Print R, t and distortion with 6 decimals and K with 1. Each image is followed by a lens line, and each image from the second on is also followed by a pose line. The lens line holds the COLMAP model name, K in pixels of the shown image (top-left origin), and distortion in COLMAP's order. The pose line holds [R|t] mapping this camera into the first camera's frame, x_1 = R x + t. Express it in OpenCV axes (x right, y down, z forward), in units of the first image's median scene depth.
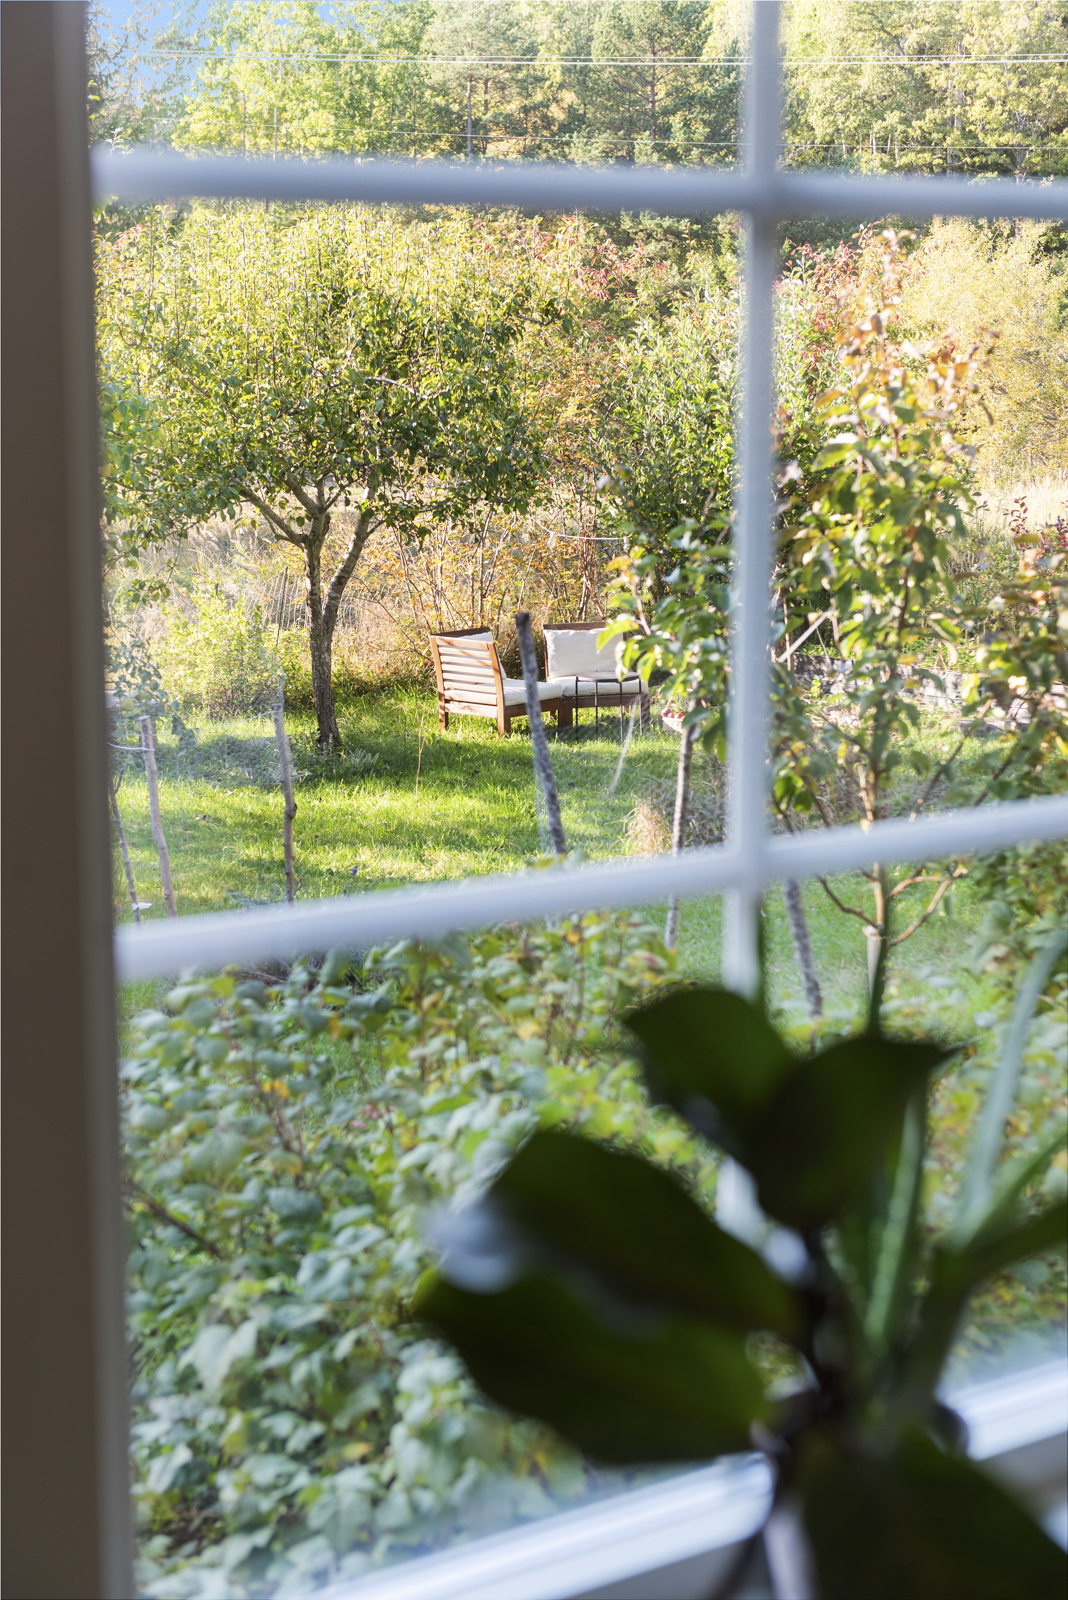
lens RADIAL K [[2502.4, 0, 534.5], [0, 2502.4, 800.7], [0, 0, 1]] dist [0.034468, 0.000000]
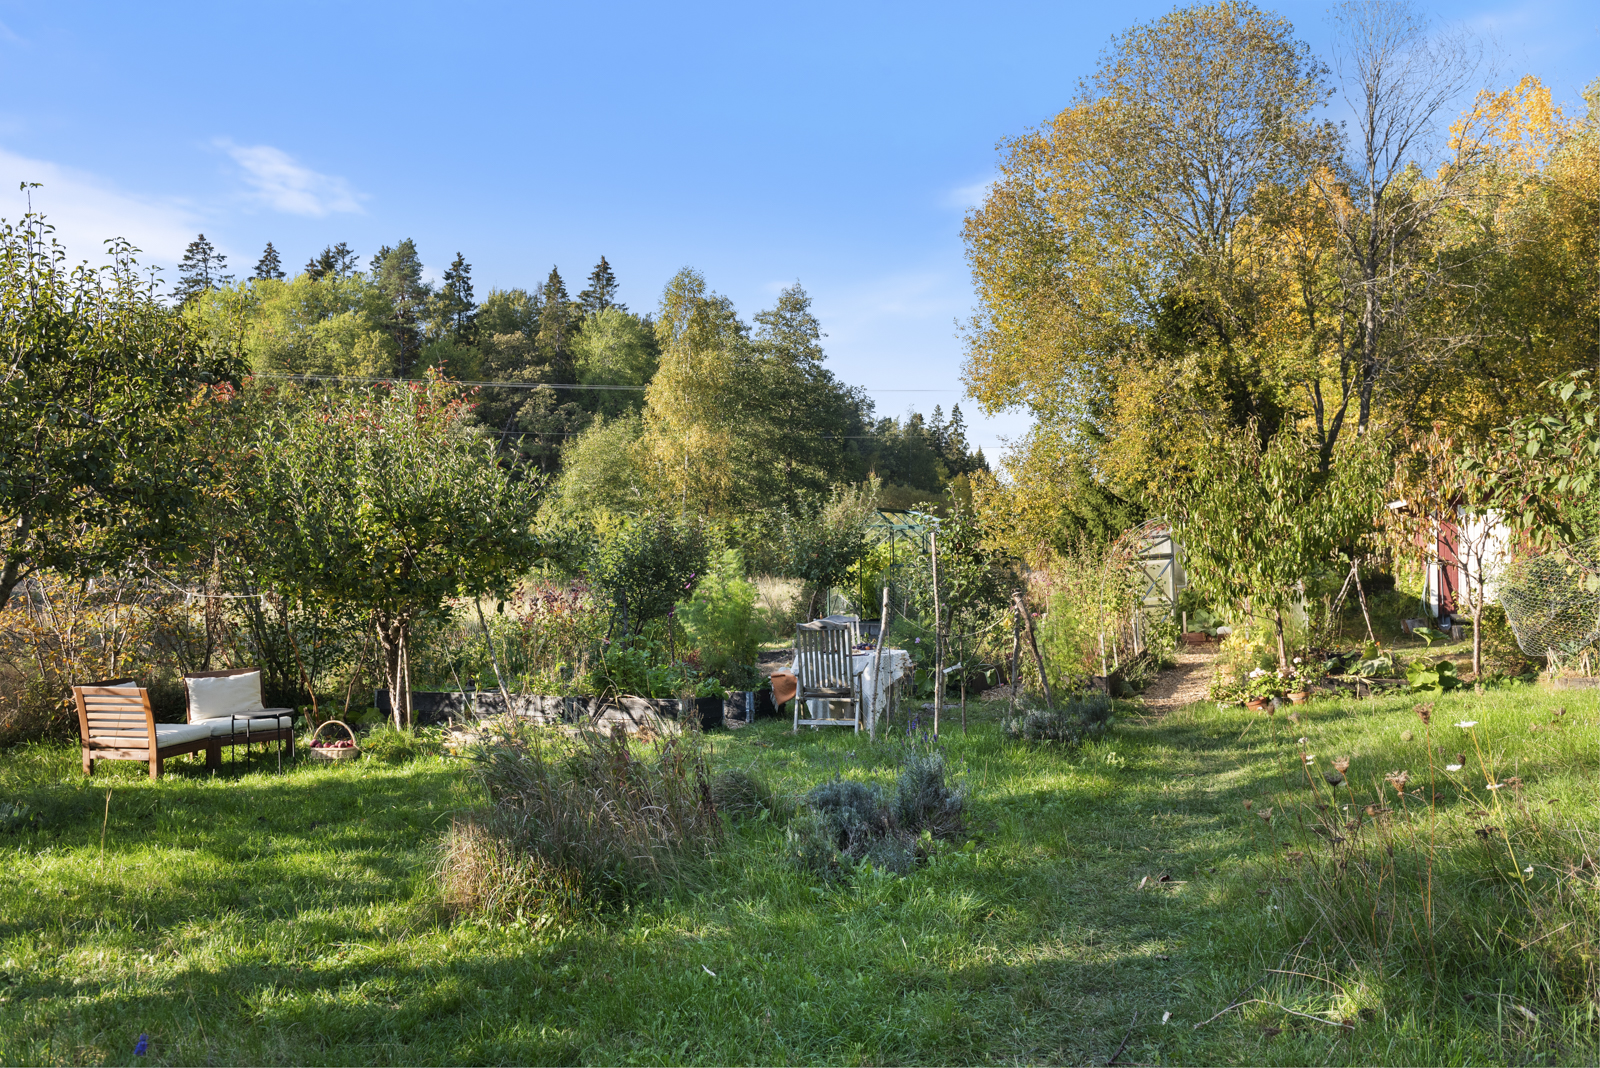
lens RADIAL K [[1316.8, 0, 799.0], [0, 1316.8, 526.4], [0, 0, 1]] dist [0.000349, 0.000763]
pose [[0.871437, 0.006501, 0.490464, -0.048034], [0.089834, 0.980884, -0.172614, -0.009224], [-0.482211, 0.194483, 0.854195, 0.369417]]
